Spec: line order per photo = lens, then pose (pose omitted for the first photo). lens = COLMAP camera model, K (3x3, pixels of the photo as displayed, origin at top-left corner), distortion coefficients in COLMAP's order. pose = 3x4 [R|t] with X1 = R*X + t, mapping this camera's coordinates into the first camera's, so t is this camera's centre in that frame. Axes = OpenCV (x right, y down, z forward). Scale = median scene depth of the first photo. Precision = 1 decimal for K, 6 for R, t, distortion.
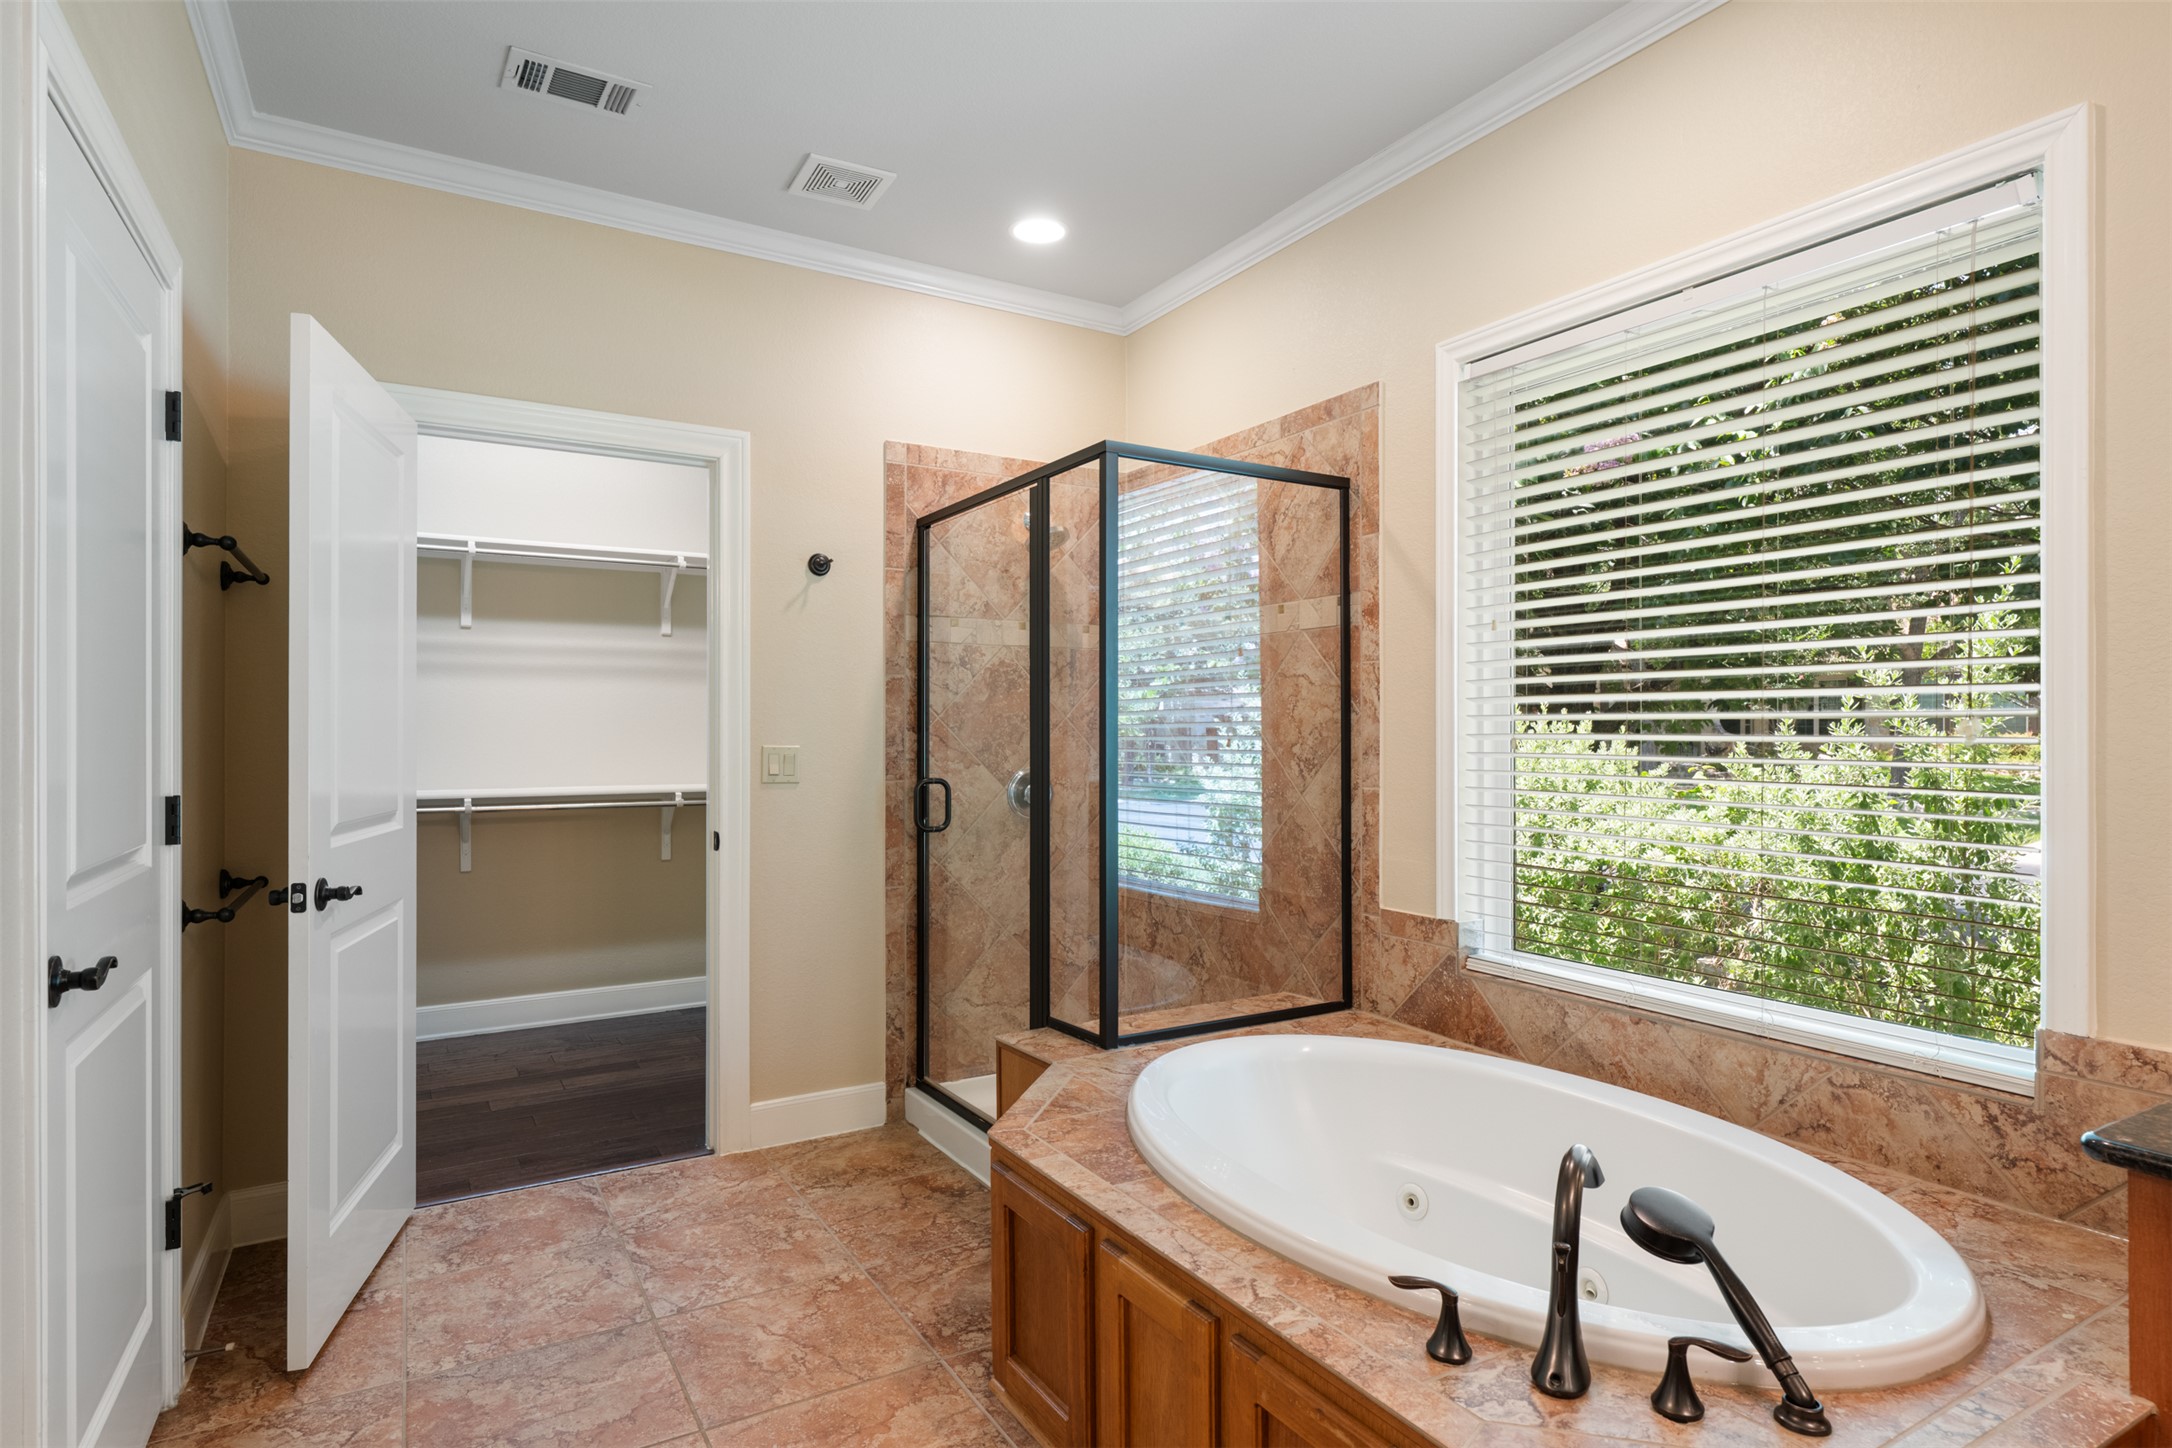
lens RADIAL K [[1139.0, 0, 1078.2], [0, 1139.0, 735.9], [0, 0, 1]] dist [0.001310, 0.000970]
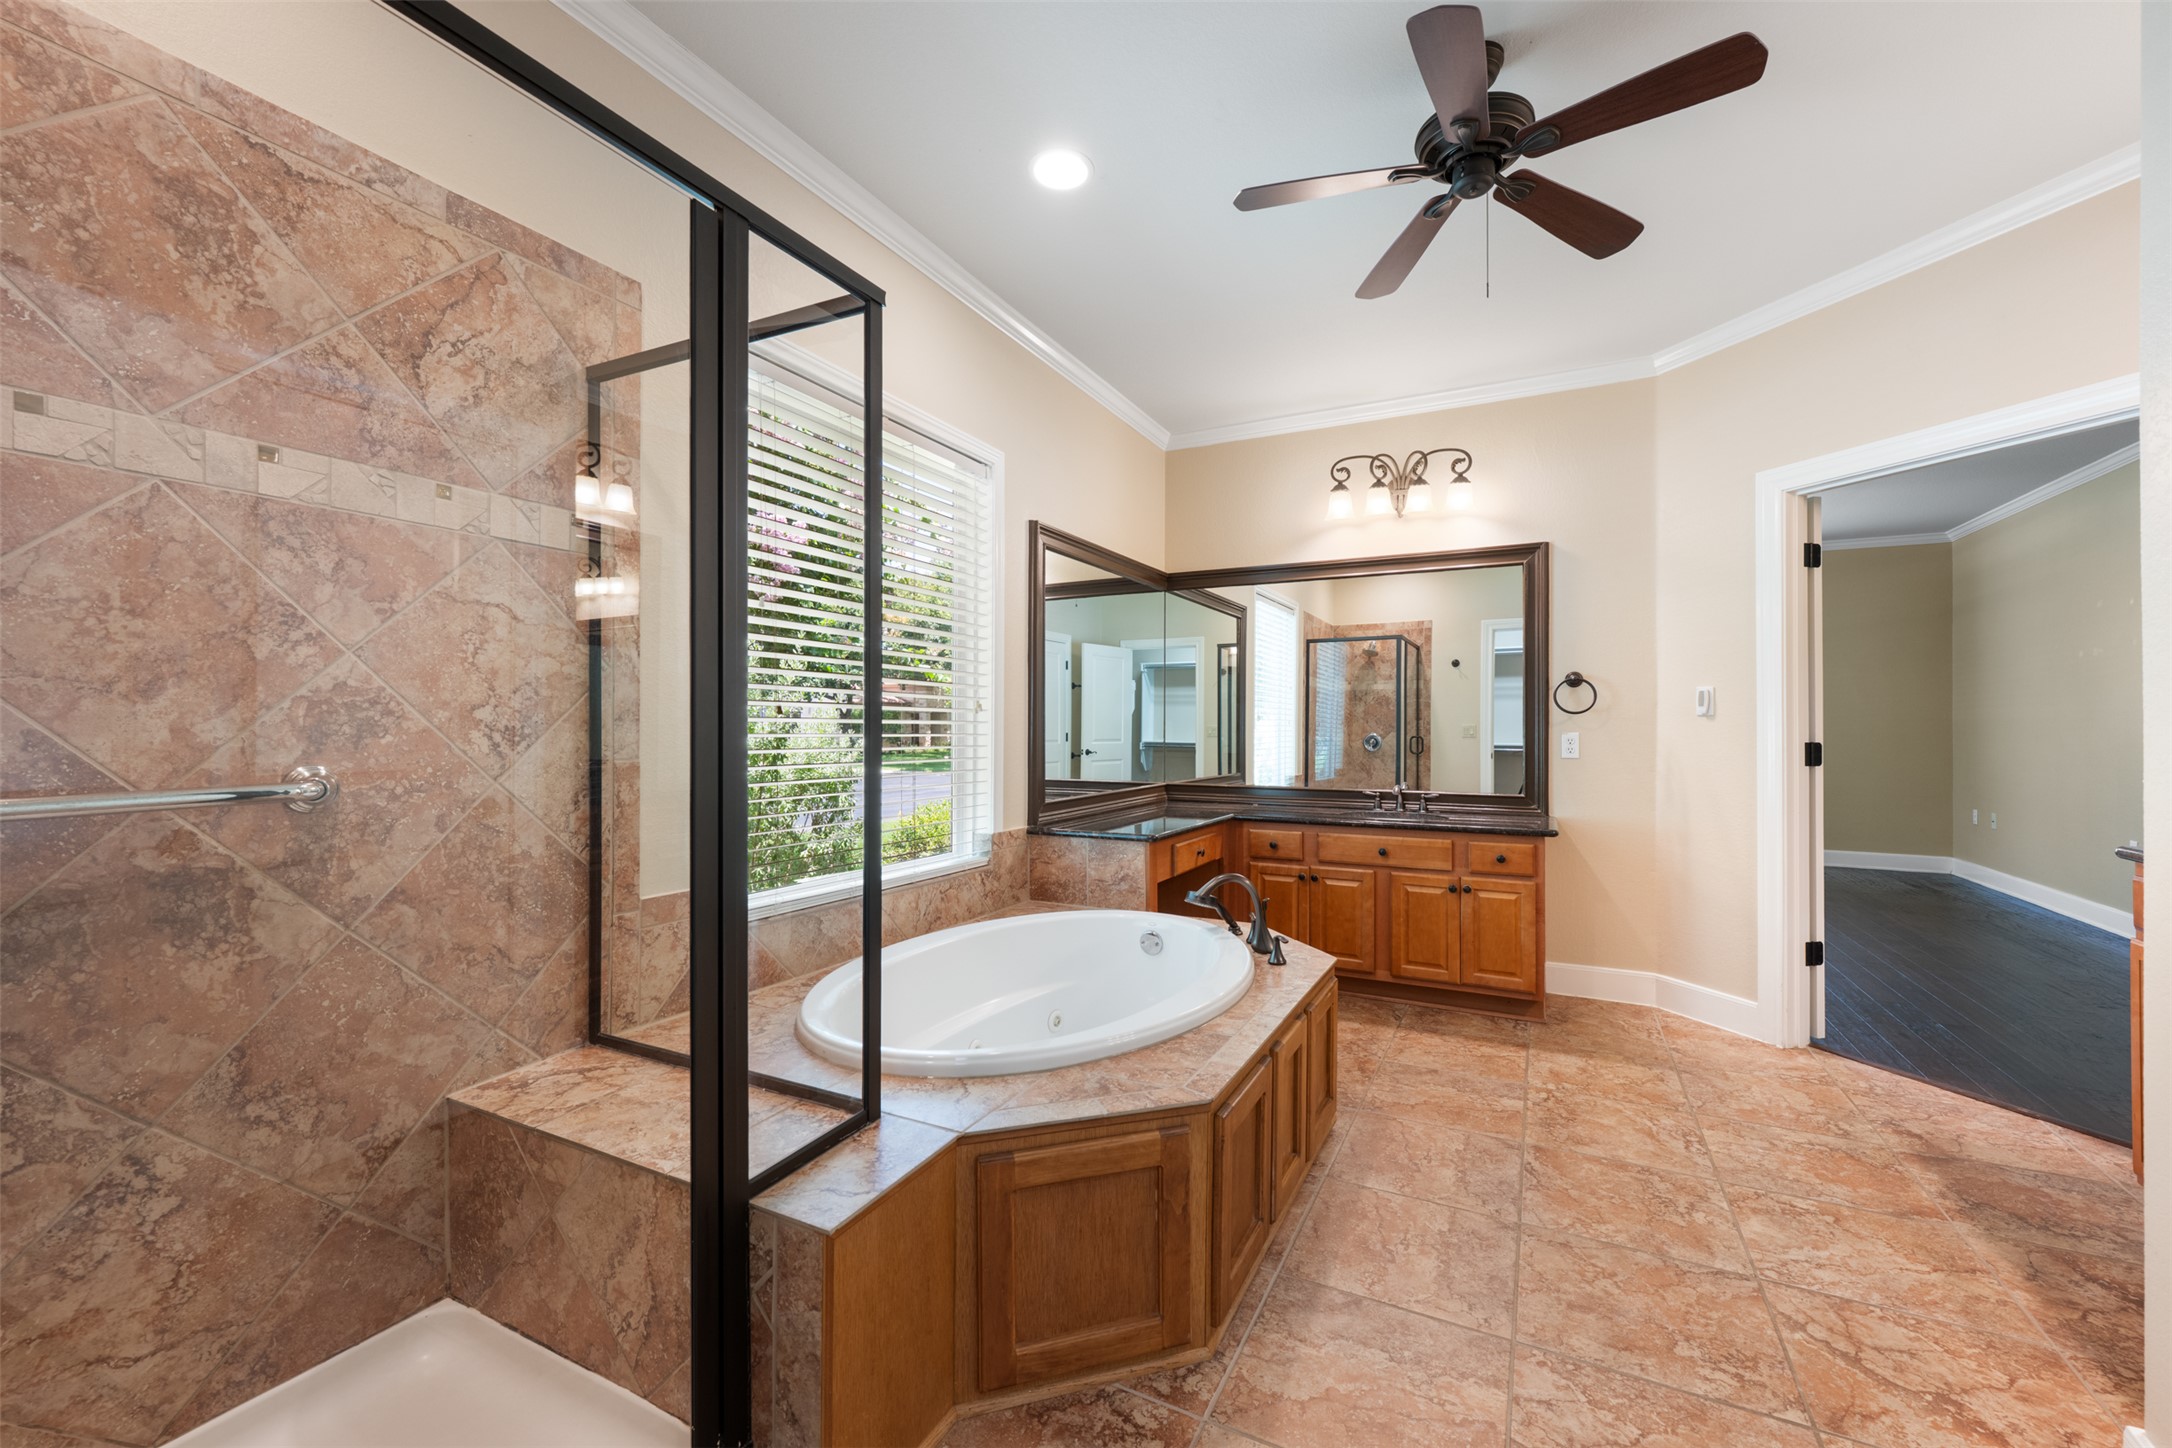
lens RADIAL K [[868.2, 0, 1093.5], [0, 868.2, 721.8], [0, 0, 1]] dist [-0.000498, 0.000040]
pose [[-0.529596, 0.003580, 0.848242, -0.467042], [-0.002795, 0.999978, -0.005965, 0.020089], [-0.848245, -0.005530, -0.529574, 1.048333]]
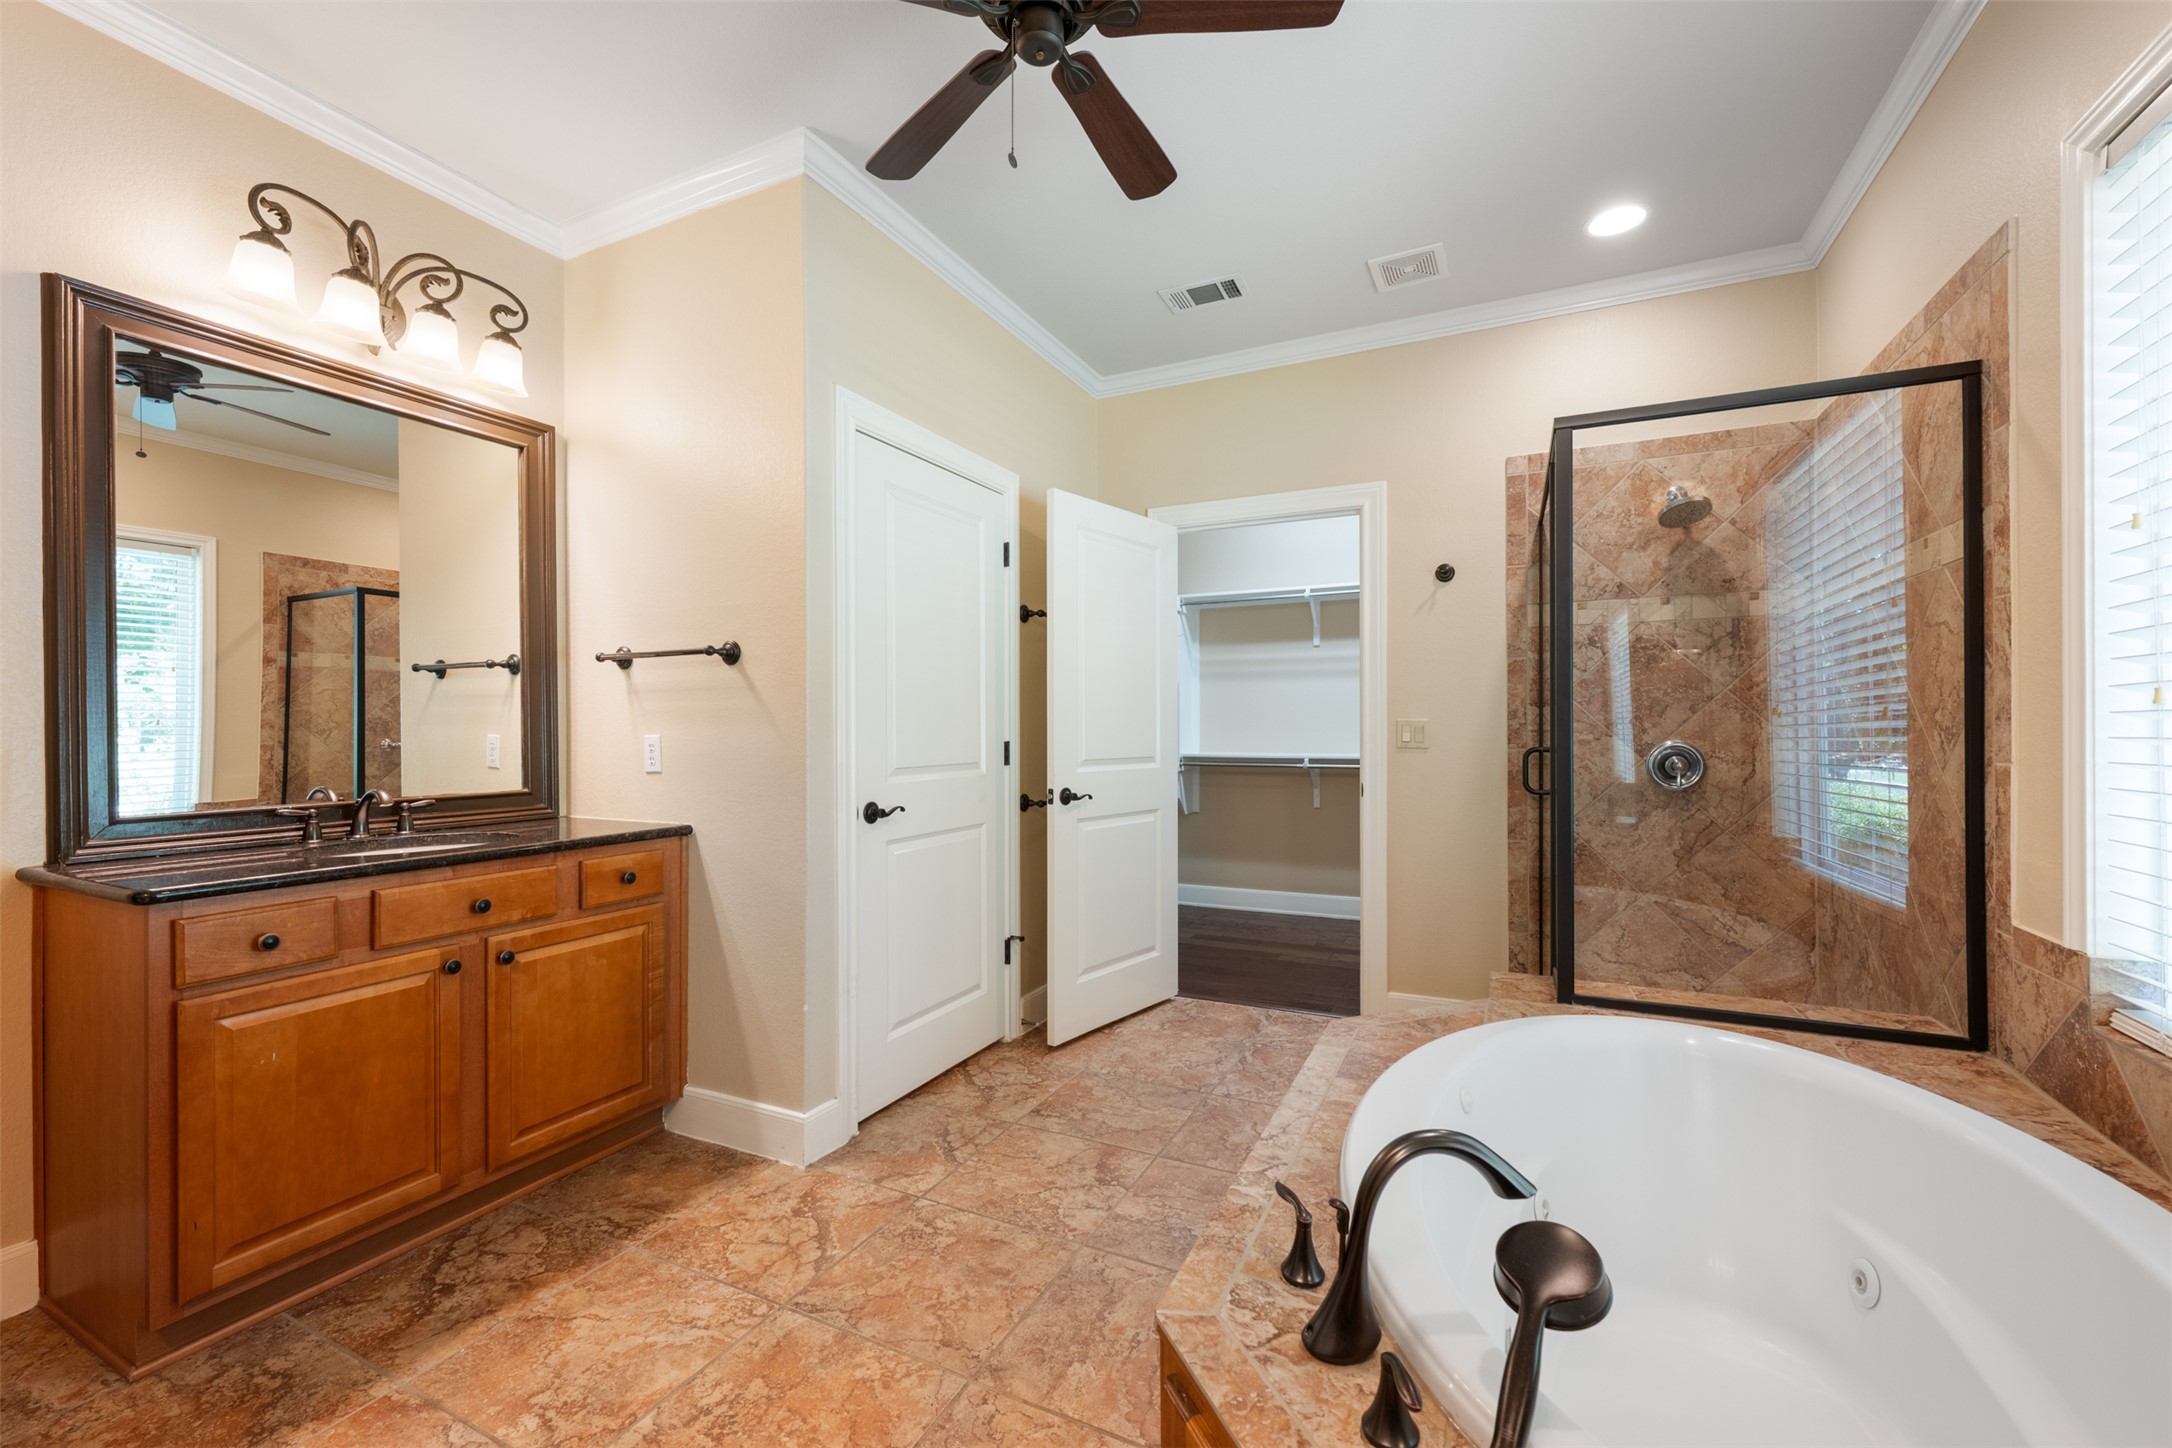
lens RADIAL K [[868.2, 0, 1102.9], [0, 868.2, 728.0], [0, 0, 1]] dist [-0.000498, 0.000040]
pose [[0.560774, -0.002151, -0.827966, 0.398447], [0.002493, 0.999996, -0.000910, 0.021237], [0.827965, -0.001553, 0.560778, 0.186846]]
